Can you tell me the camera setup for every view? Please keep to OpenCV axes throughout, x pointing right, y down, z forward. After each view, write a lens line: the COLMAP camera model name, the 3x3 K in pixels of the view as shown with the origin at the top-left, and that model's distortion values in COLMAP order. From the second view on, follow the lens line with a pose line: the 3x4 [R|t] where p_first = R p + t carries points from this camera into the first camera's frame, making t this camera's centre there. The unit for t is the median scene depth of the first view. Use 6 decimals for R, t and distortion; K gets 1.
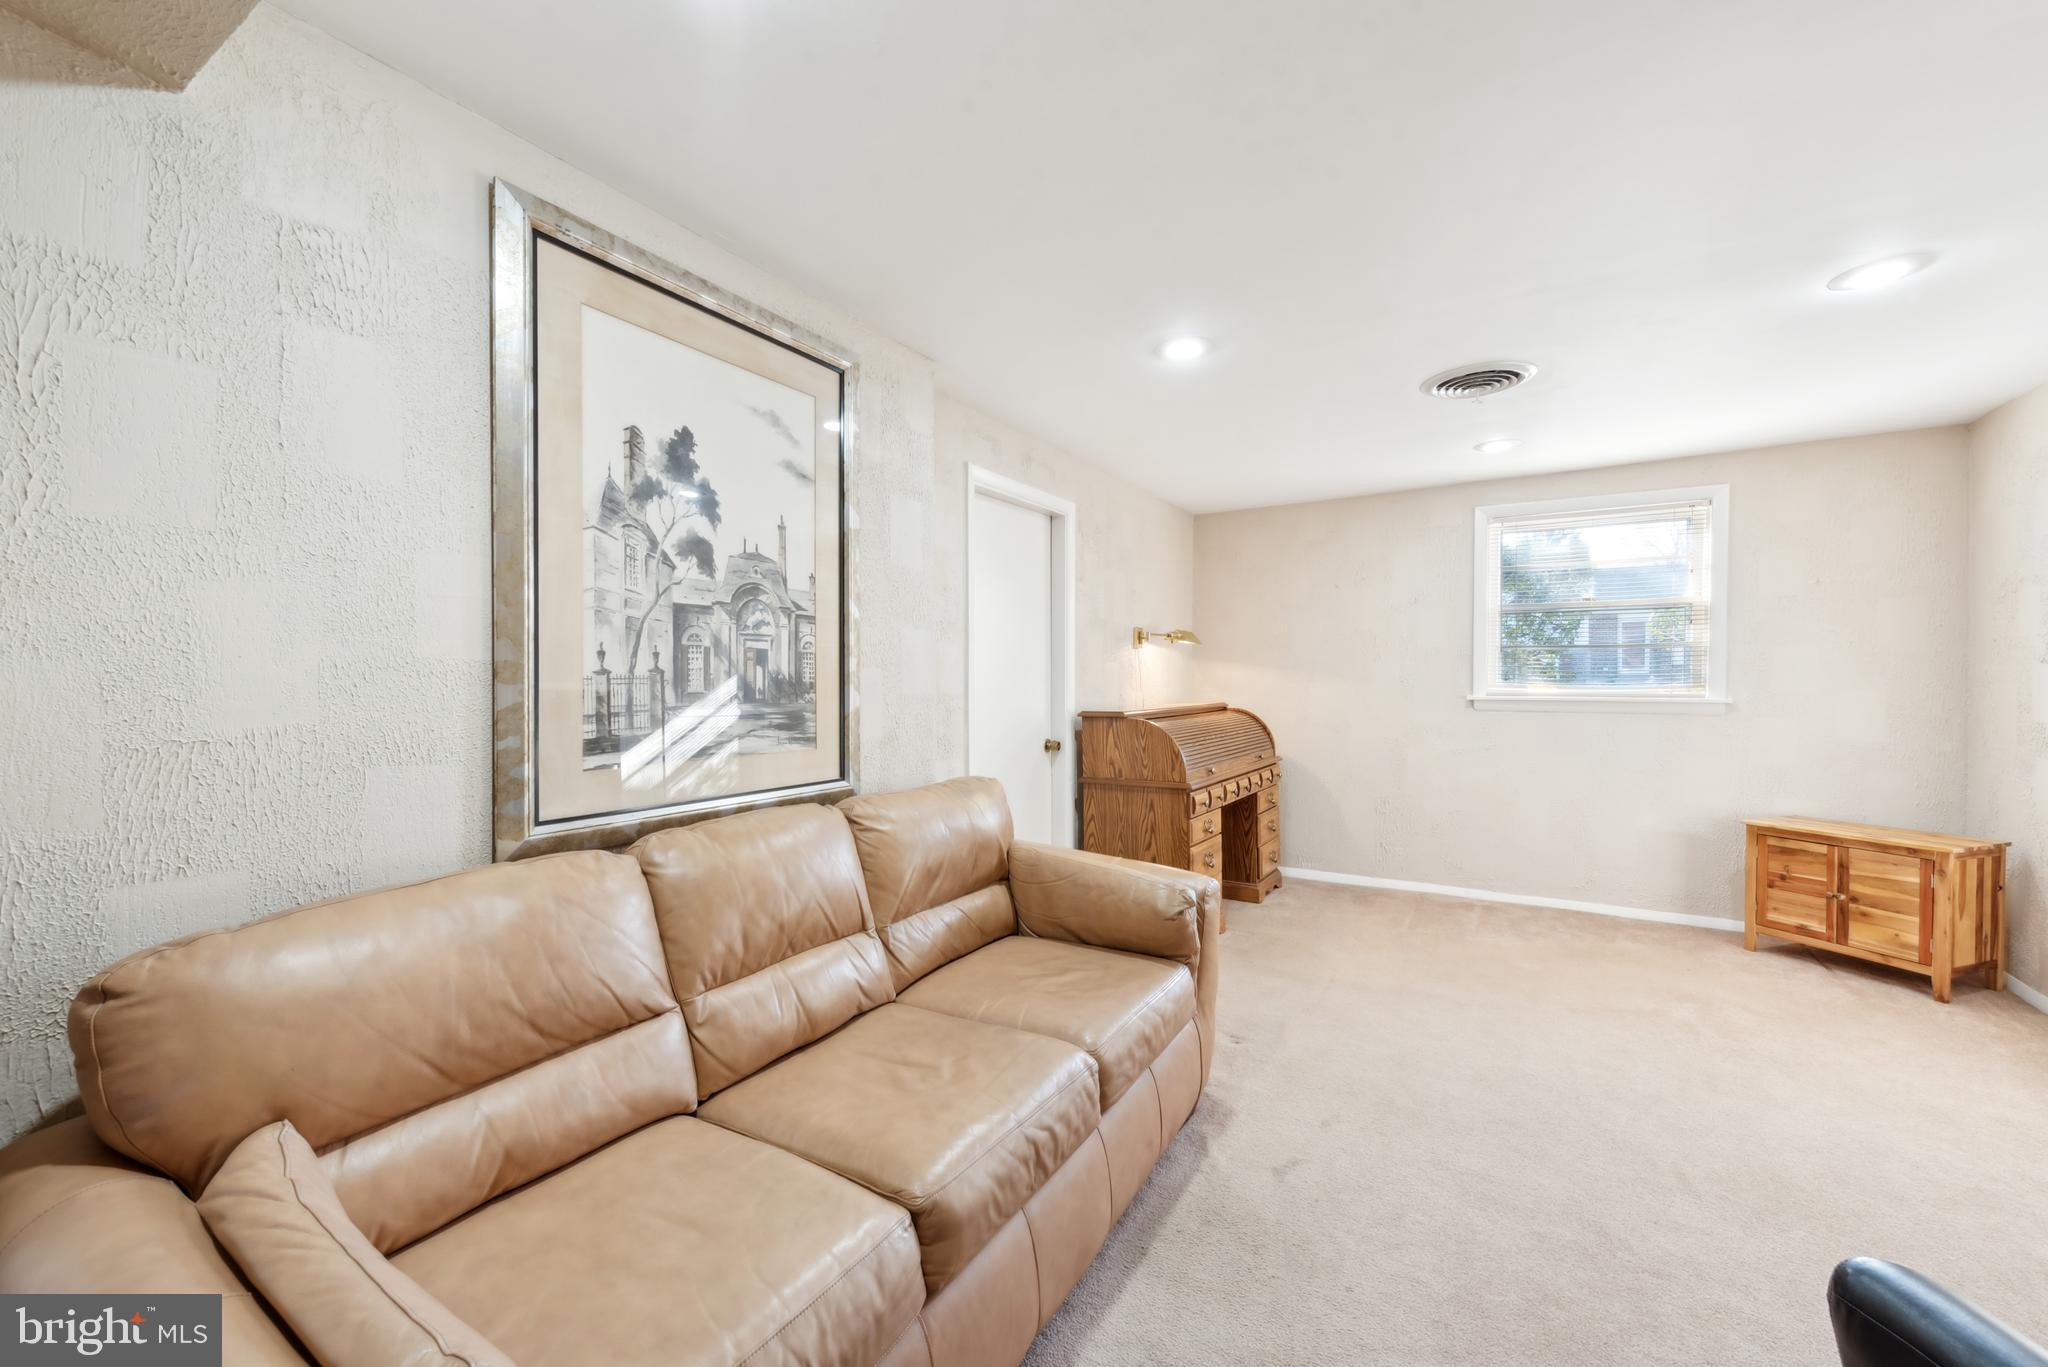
lens RADIAL K [[808.4, 0, 1013.6], [0, 808.4, 685.2], [0, 0, 1]] dist [0.011862, -0.004308]
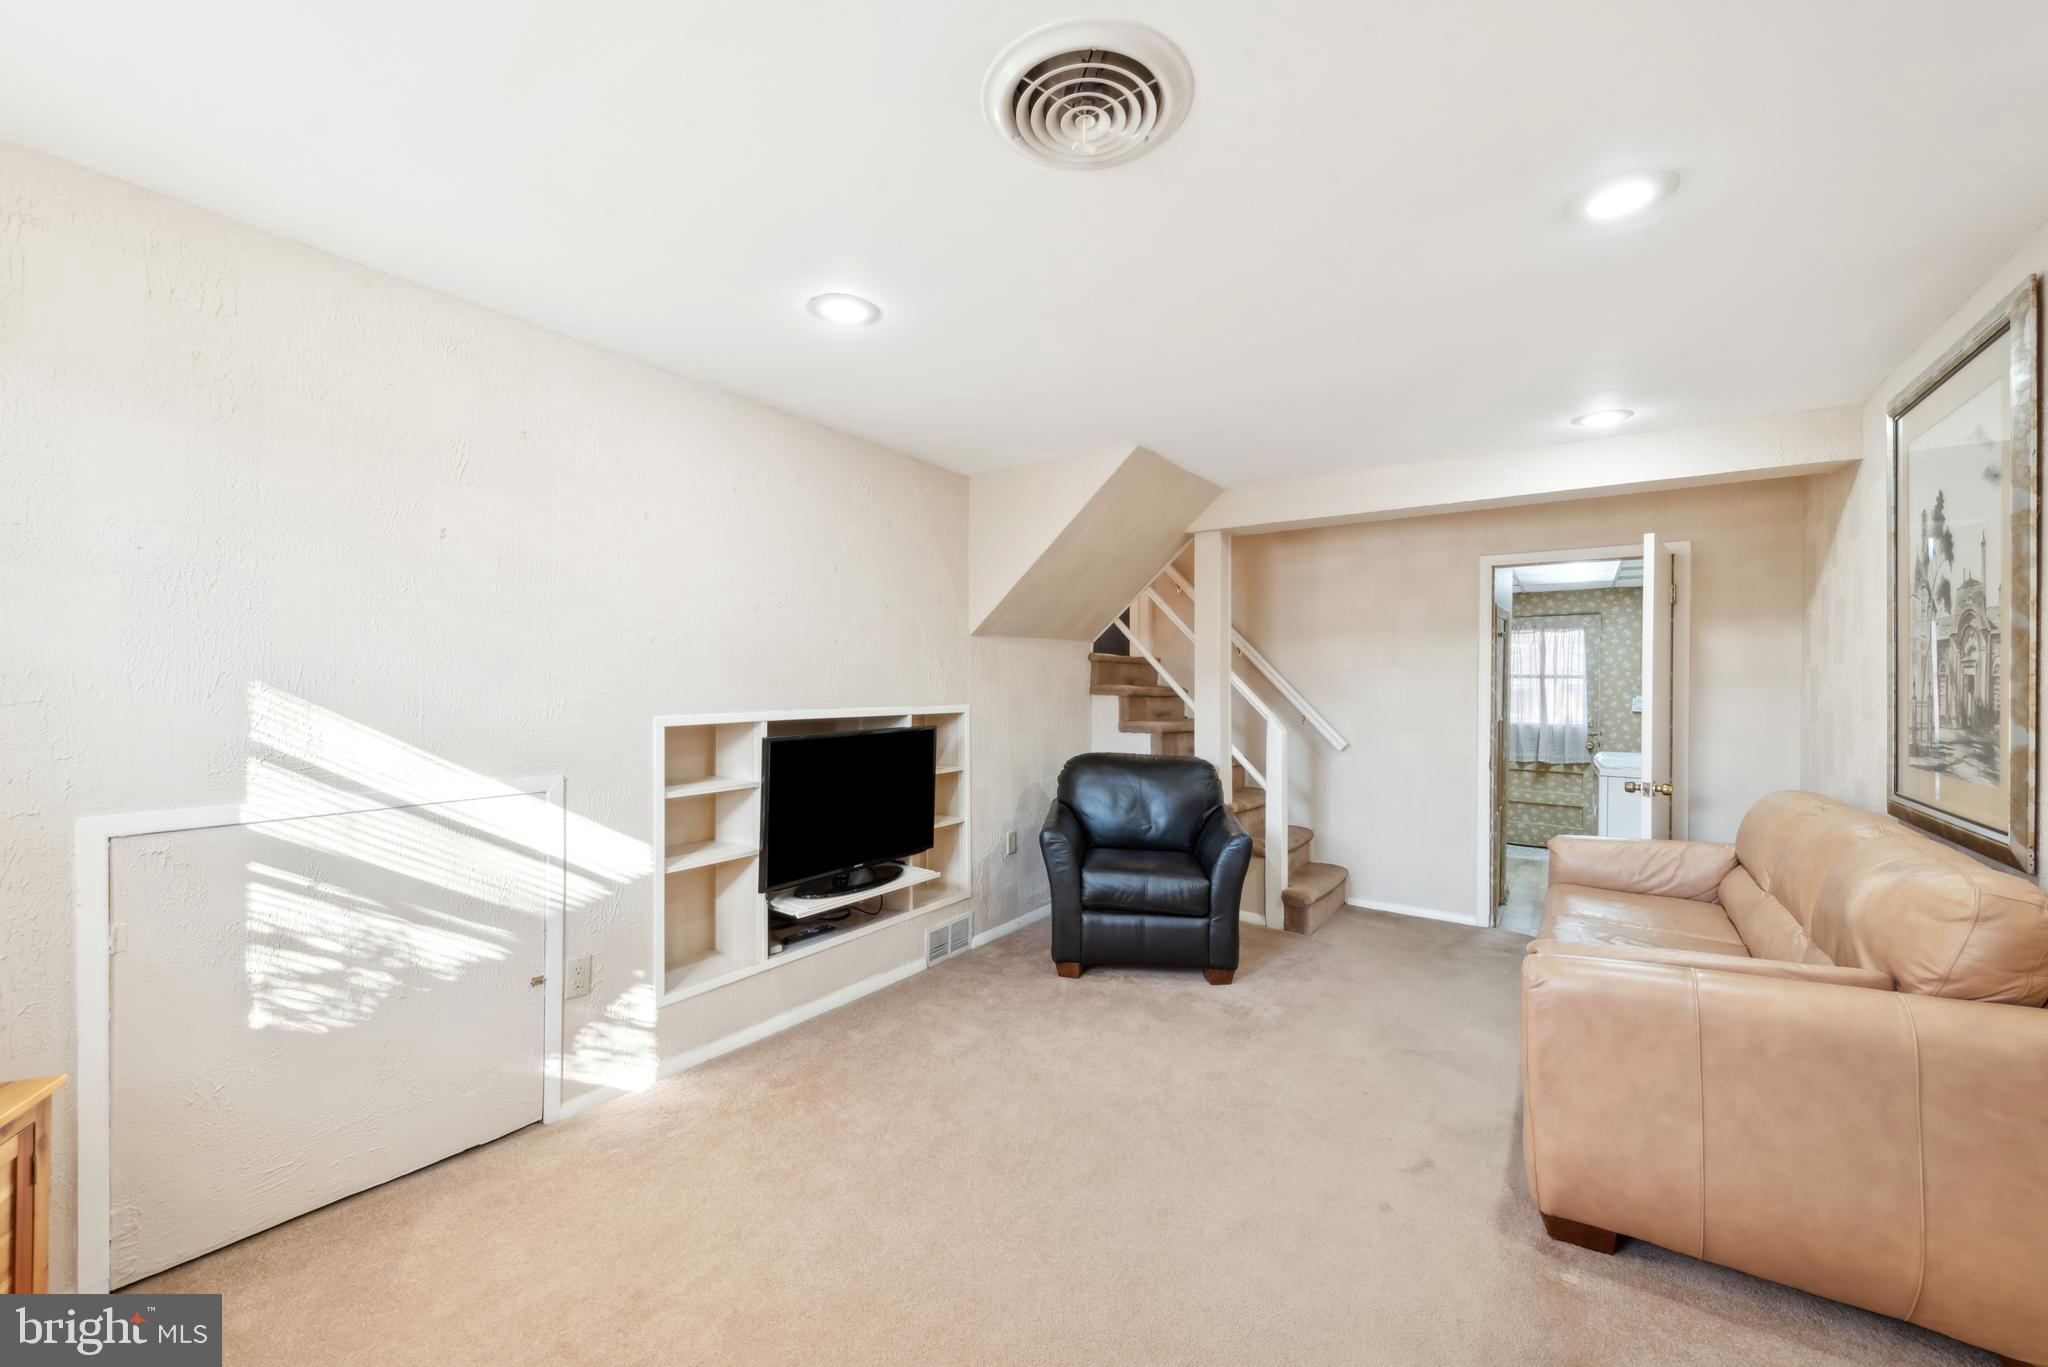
lens RADIAL K [[808.4, 0, 1013.6], [0, 808.4, 685.2], [0, 0, 1]] dist [0.011862, -0.004308]
pose [[-0.998133, 0.001259, 0.061060, 0.785910], [0.001951, 0.999935, 0.011270, -0.045583], [-0.061042, 0.011368, -0.998070, 2.045152]]
